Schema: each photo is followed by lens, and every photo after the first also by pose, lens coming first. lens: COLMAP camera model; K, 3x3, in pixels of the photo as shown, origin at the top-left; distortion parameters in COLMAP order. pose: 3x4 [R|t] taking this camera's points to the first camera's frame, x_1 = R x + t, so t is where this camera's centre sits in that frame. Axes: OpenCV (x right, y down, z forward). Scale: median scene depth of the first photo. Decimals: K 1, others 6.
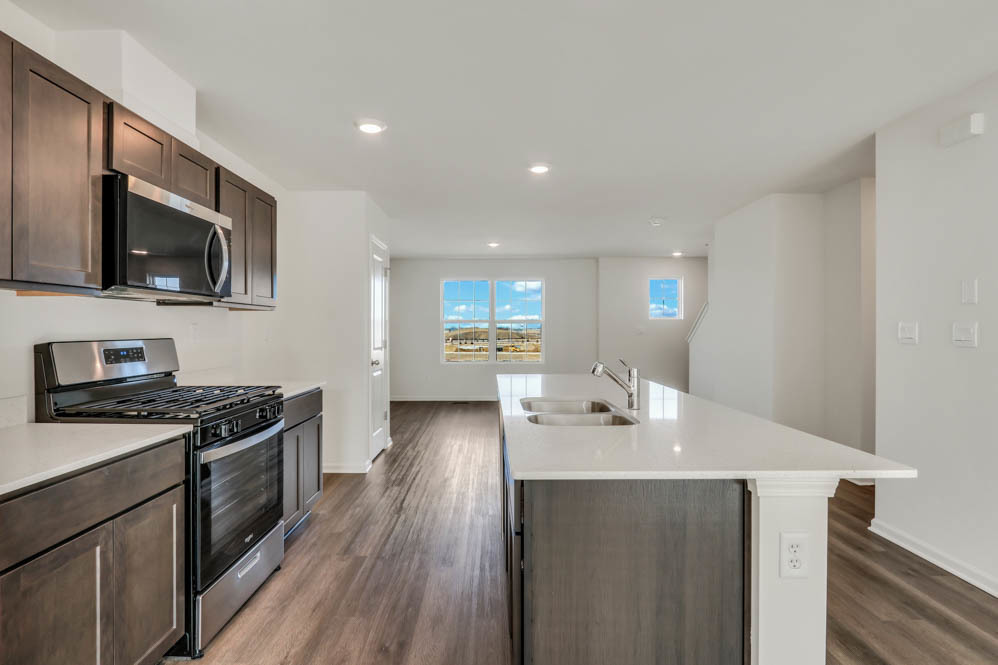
lens RADIAL K [[497.9, 0, 485.2], [0, 497.9, 334.9], [0, 0, 1]] dist [-0.004233, -0.000564]
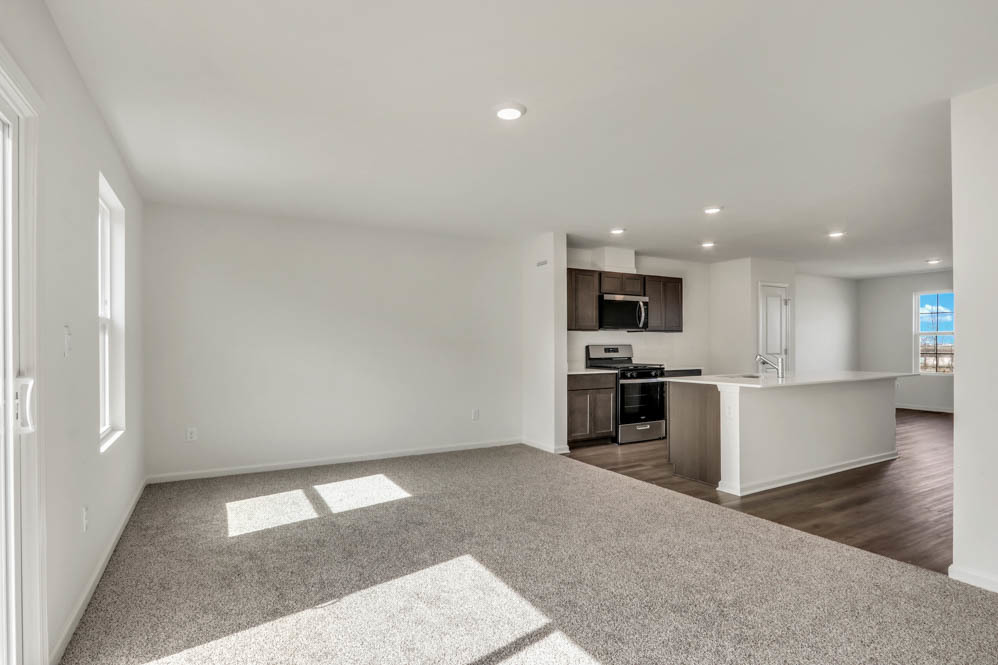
lens RADIAL K [[497.9, 0, 485.2], [0, 497.9, 334.9], [0, 0, 1]] dist [-0.004233, -0.000564]
pose [[0.475882, -0.020445, -0.879272, 1.509240], [-0.007346, 0.999603, -0.027219, 0.037007], [0.879479, 0.019412, 0.475542, -1.054528]]
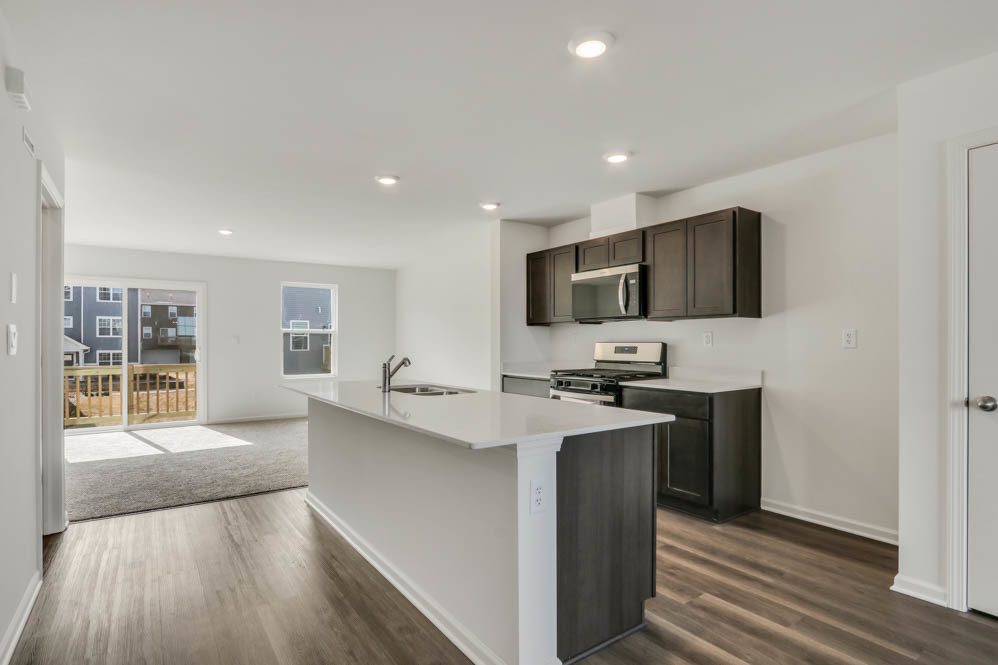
lens RADIAL K [[497.9, 0, 485.2], [0, 497.9, 334.9], [0, 0, 1]] dist [-0.004233, -0.000564]
pose [[-0.827121, -0.004667, -0.562004, 0.868421], [-0.006478, 0.999978, 0.001229, -0.015825], [0.561986, 0.004657, -0.827133, 2.317867]]
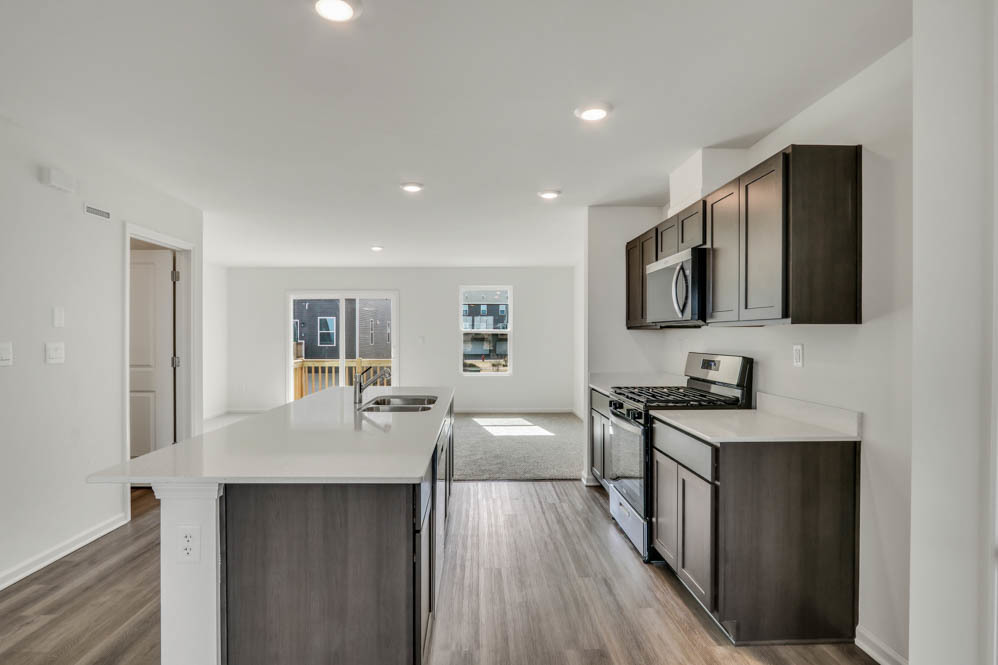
lens RADIAL K [[497.9, 0, 485.2], [0, 497.9, 334.9], [0, 0, 1]] dist [-0.004233, -0.000564]
pose [[-0.999807, 0.000883, -0.019622, -0.036570], [0.000555, 0.999860, 0.016717, -0.069291], [0.019635, 0.016703, -0.999668, 2.422276]]
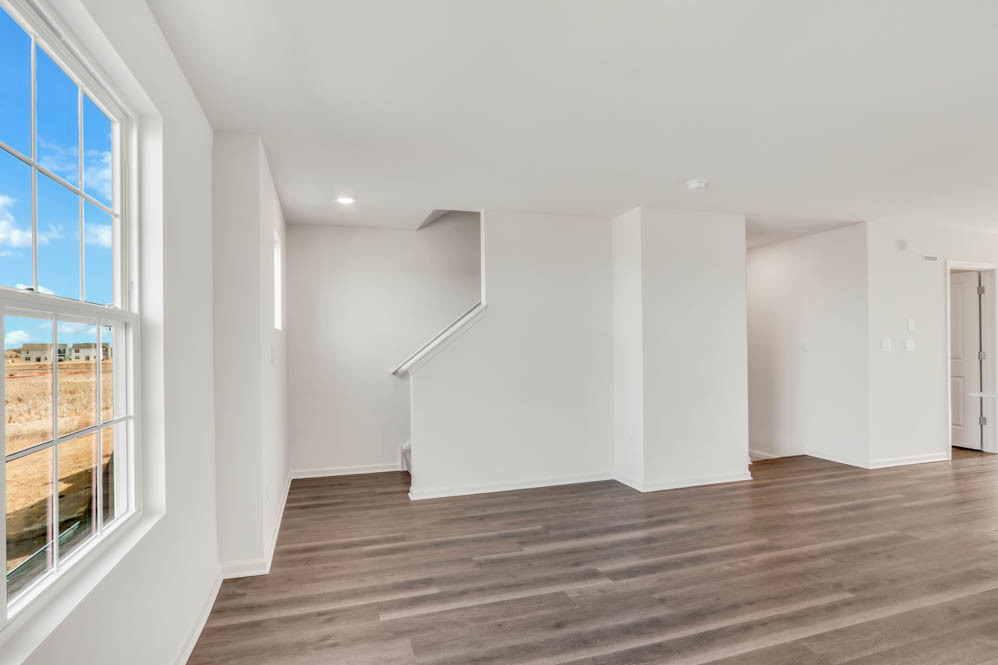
lens RADIAL K [[497.9, 0, 485.2], [0, 497.9, 334.9], [0, 0, 1]] dist [-0.004233, -0.000564]
pose [[-0.305192, 0.008899, 0.952249, -0.506962], [0.019158, 0.999811, -0.003203, -0.078981], [-0.952098, 0.017265, -0.305305, 3.652508]]
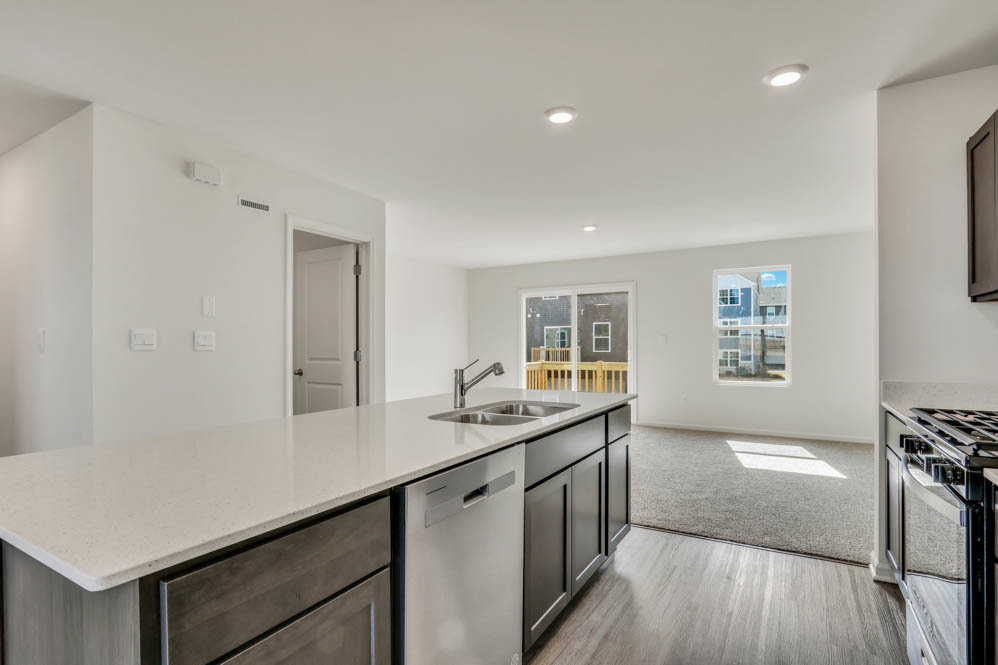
lens RADIAL K [[500.2, 0, 495.0], [0, 500.2, 343.4], [0, 0, 1]] dist [-0.005570, -0.000210]
pose [[-0.860651, 0.005191, 0.509170, -0.310620], [0.014352, 0.999798, 0.014067, -0.000469], [-0.508994, 0.019414, -0.860551, 1.864433]]
